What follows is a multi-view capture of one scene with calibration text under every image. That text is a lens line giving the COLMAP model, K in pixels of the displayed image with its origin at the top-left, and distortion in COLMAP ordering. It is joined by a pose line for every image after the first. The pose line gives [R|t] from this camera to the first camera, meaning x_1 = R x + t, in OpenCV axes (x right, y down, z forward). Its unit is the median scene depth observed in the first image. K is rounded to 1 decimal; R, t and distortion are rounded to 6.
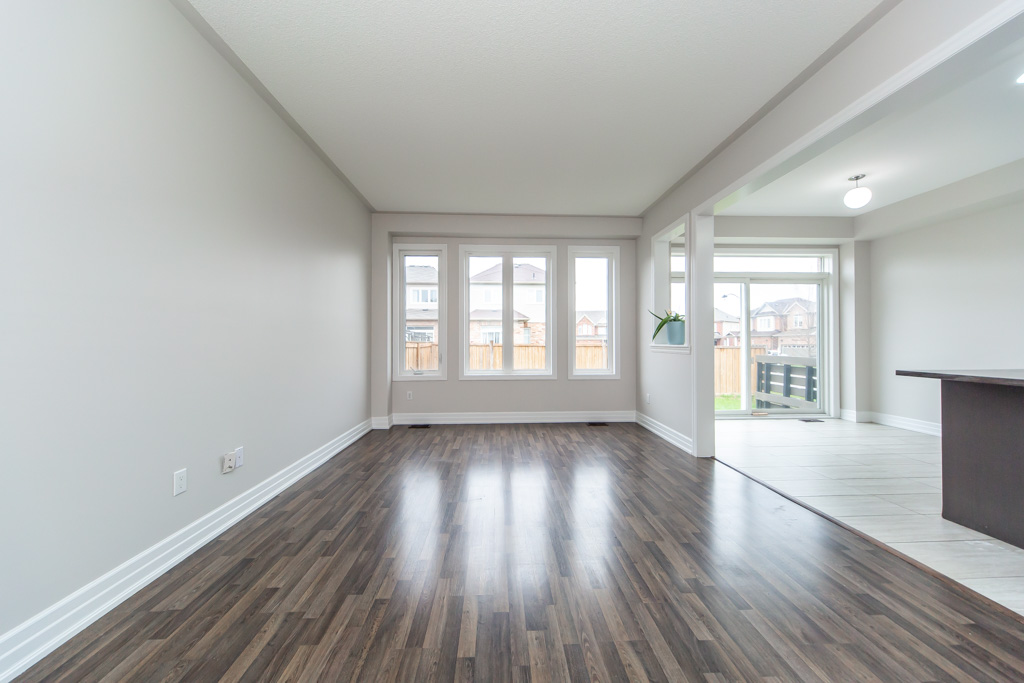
lens RADIAL K [[354.5, 0, 505.2], [0, 354.5, 349.0], [0, 0, 1]] dist [0.008420, -0.001617]
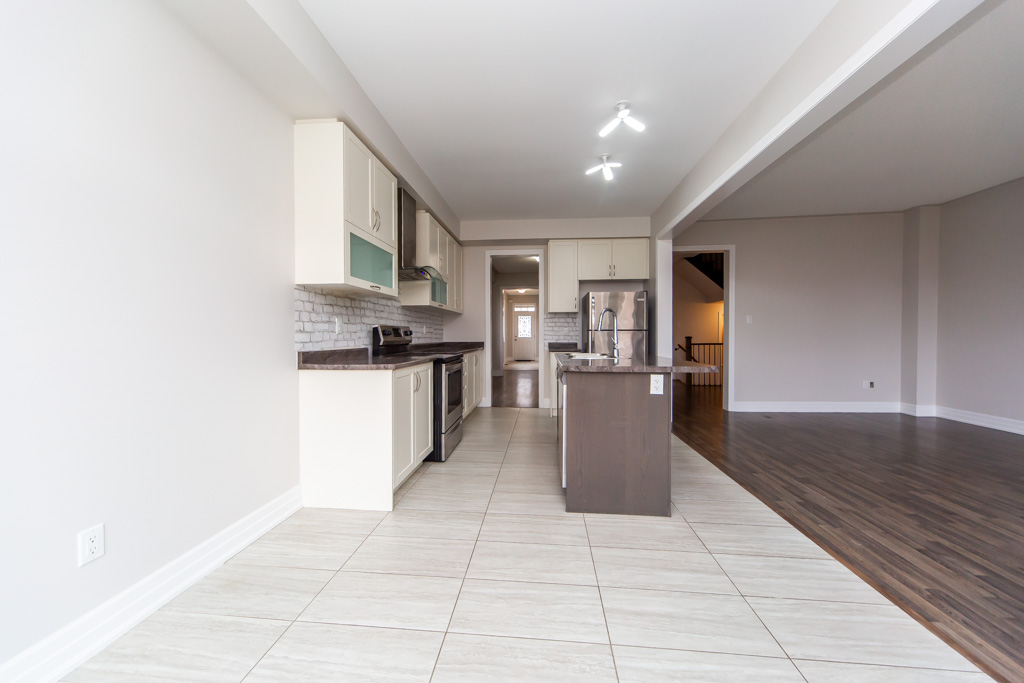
lens RADIAL K [[354.5, 0, 516.7], [0, 354.5, 338.0], [0, 0, 1]] dist [0.008420, -0.001617]
pose [[-0.991971, 0.001868, 0.126456, 0.702862], [0.005659, 0.999545, 0.029627, -0.021032], [-0.126343, 0.030104, -0.991530, 0.928355]]
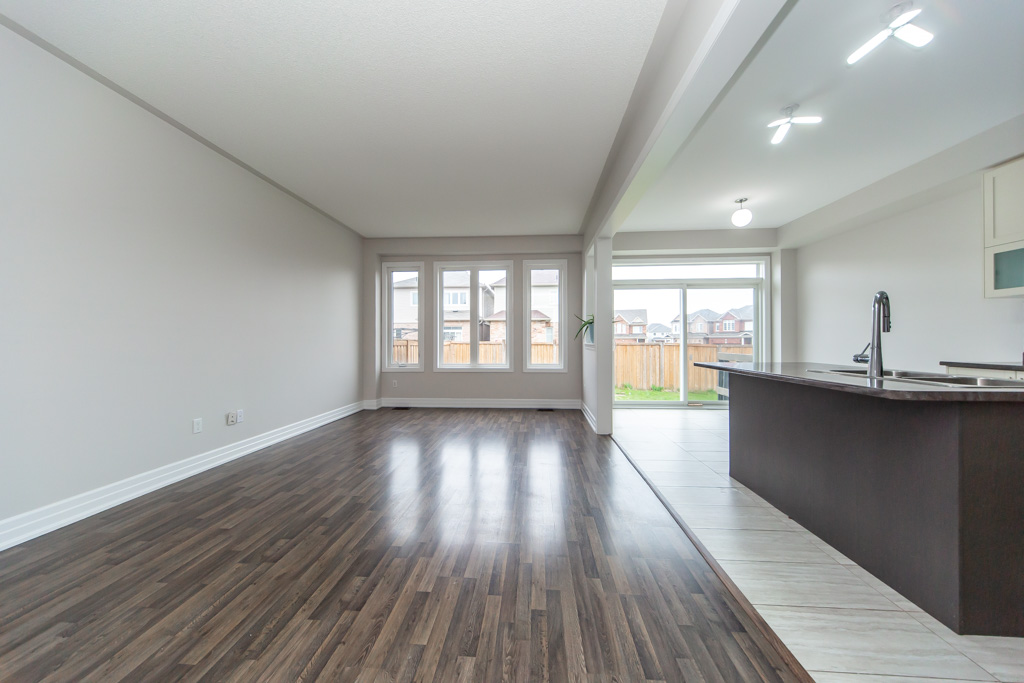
lens RADIAL K [[354.5, 0, 510.5], [0, 354.5, 340.6], [0, 0, 1]] dist [0.008420, -0.001617]
pose [[0.994059, -0.001104, -0.108840, 0.263825], [-0.001153, 0.999786, -0.020673, 0.003763], [0.108839, 0.020676, 0.993844, -0.184204]]
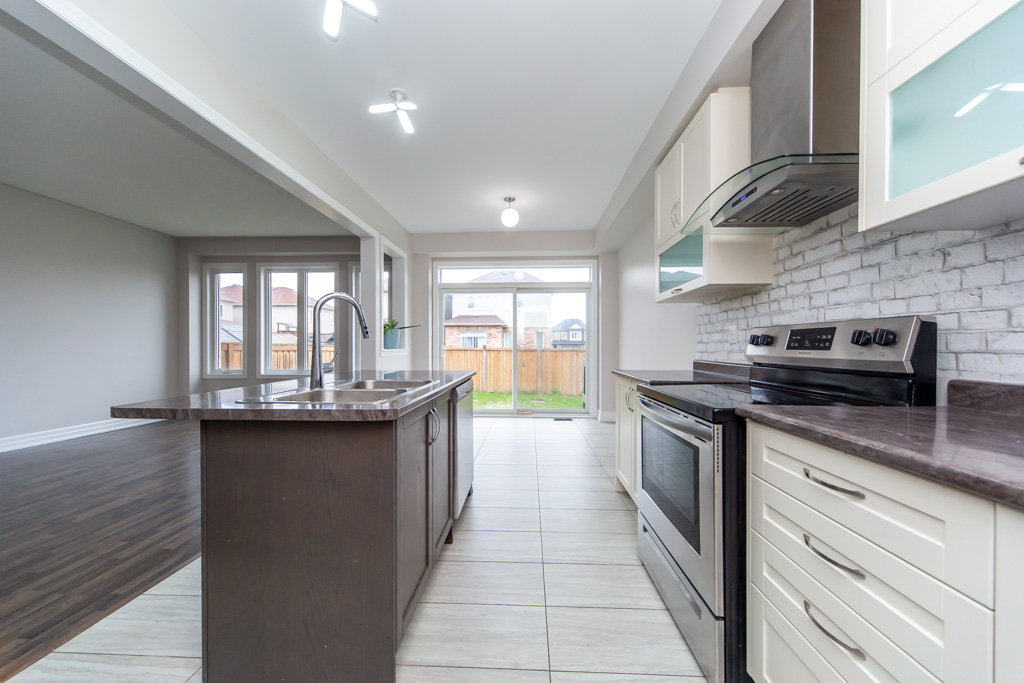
lens RADIAL K [[354.5, 0, 519.9], [0, 354.5, 346.9], [0, 0, 1]] dist [0.008420, -0.001617]
pose [[0.996429, 0.000754, -0.084436, 0.818270], [-0.002320, 0.999827, -0.018449, 0.000833], [0.084407, 0.018579, 0.996258, -0.085557]]
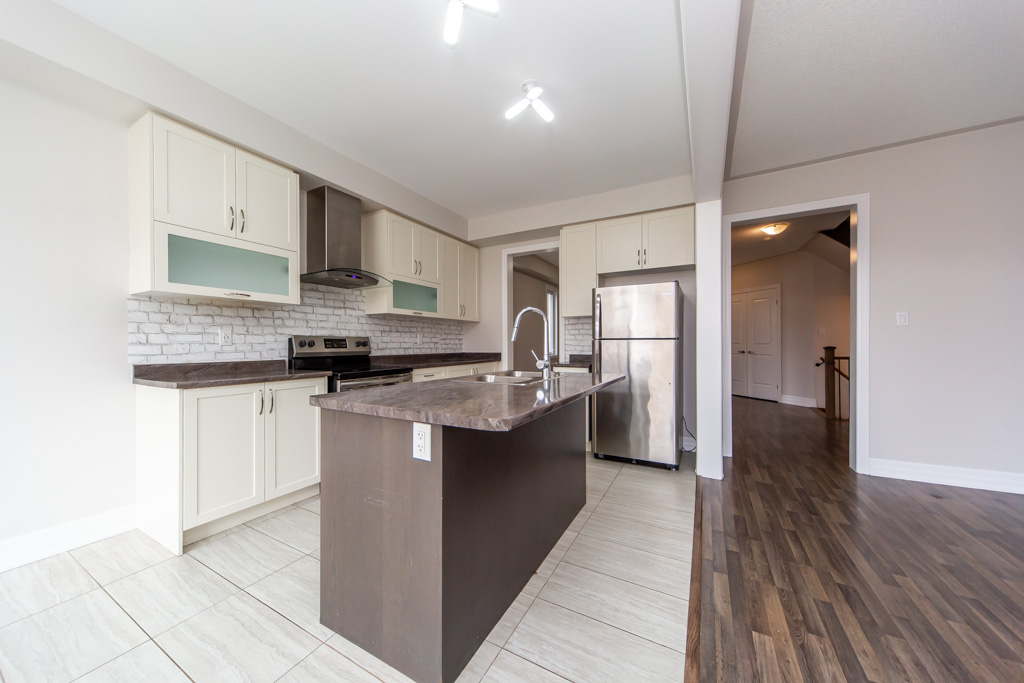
lens RADIAL K [[354.5, 0, 516.2], [0, 354.5, 341.6], [0, 0, 1]] dist [0.008420, -0.001617]
pose [[-0.860105, 0.008123, 0.510053, 0.402521], [0.015868, 0.999815, 0.010835, -0.017332], [-0.509870, 0.017413, -0.860075, 0.639602]]
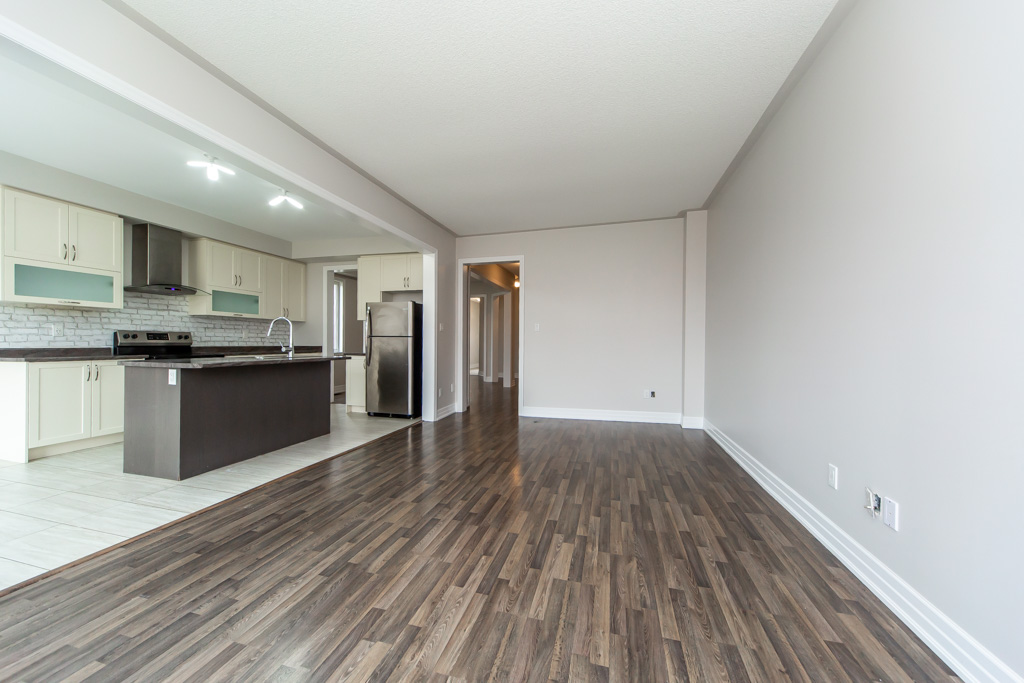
lens RADIAL K [[354.5, 0, 510.2], [0, 354.5, 343.4], [0, 0, 1]] dist [0.008420, -0.001617]
pose [[-0.954827, -0.008449, 0.297043, -0.115150], [-0.001029, 0.999684, 0.025129, -0.018157], [-0.297161, 0.023688, -0.954533, 0.851536]]
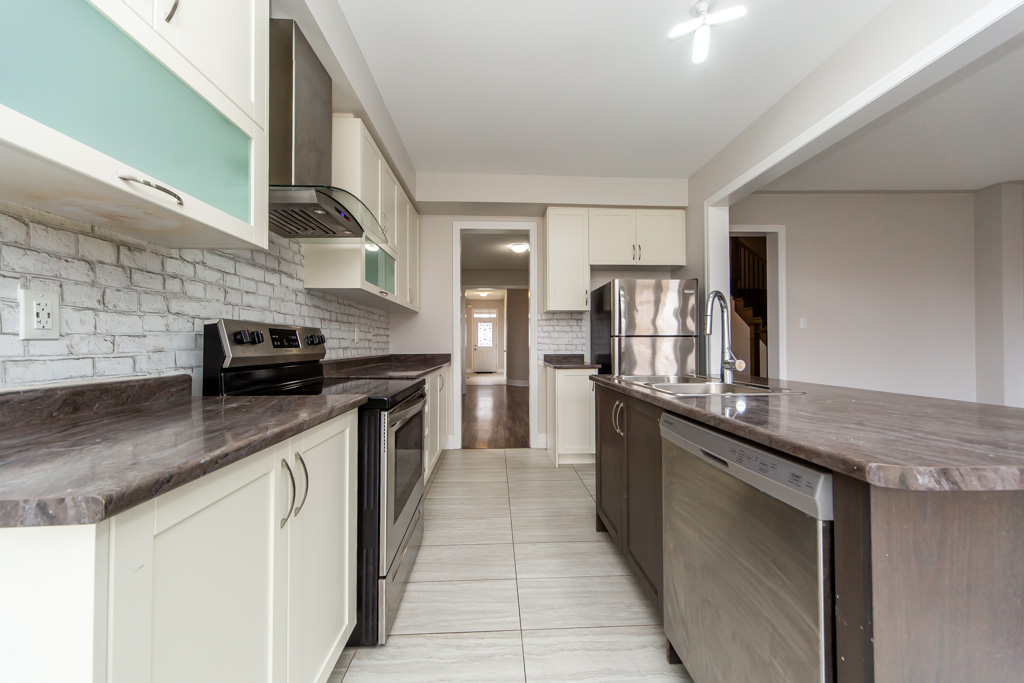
lens RADIAL K [[354.5, 0, 515.9], [0, 354.5, 340.0], [0, 0, 1]] dist [0.008420, -0.001617]
pose [[-0.999976, 0.004344, -0.005351, 0.815759], [0.004287, 0.999934, 0.010612, -0.012991], [0.005397, 0.010589, -0.999929, 0.583126]]
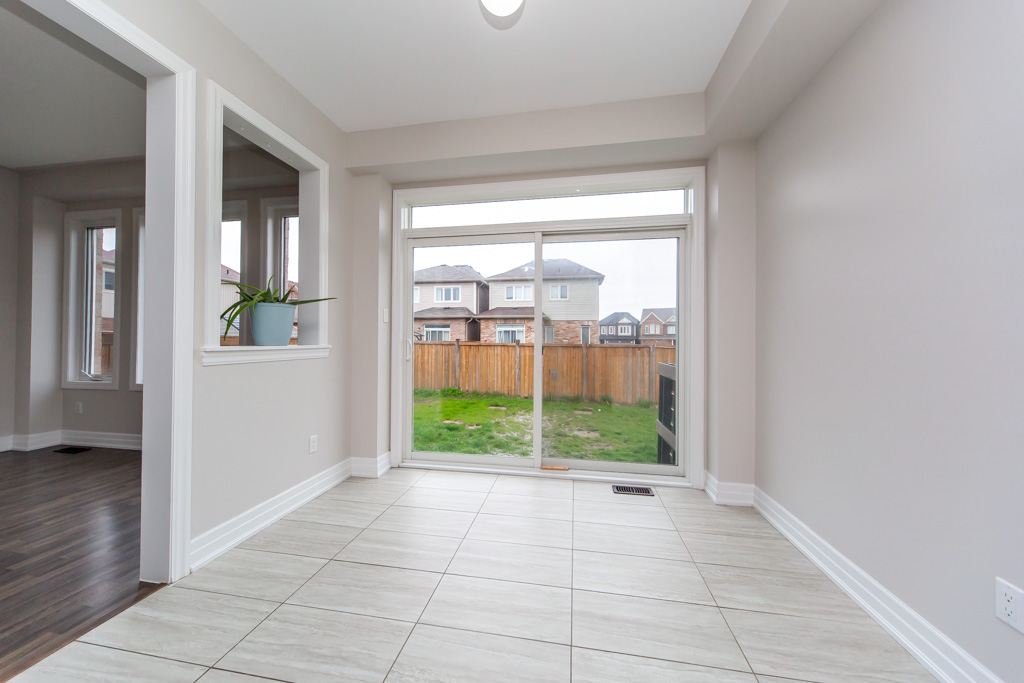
lens RADIAL K [[354.5, 0, 516.7], [0, 354.5, 333.1], [0, 0, 1]] dist [0.008420, -0.001617]
pose [[0.975662, -0.001003, -0.219279, 0.805144], [-0.008509, 0.999063, -0.042434, -0.009554], [0.219116, 0.043267, 0.974739, 0.453601]]
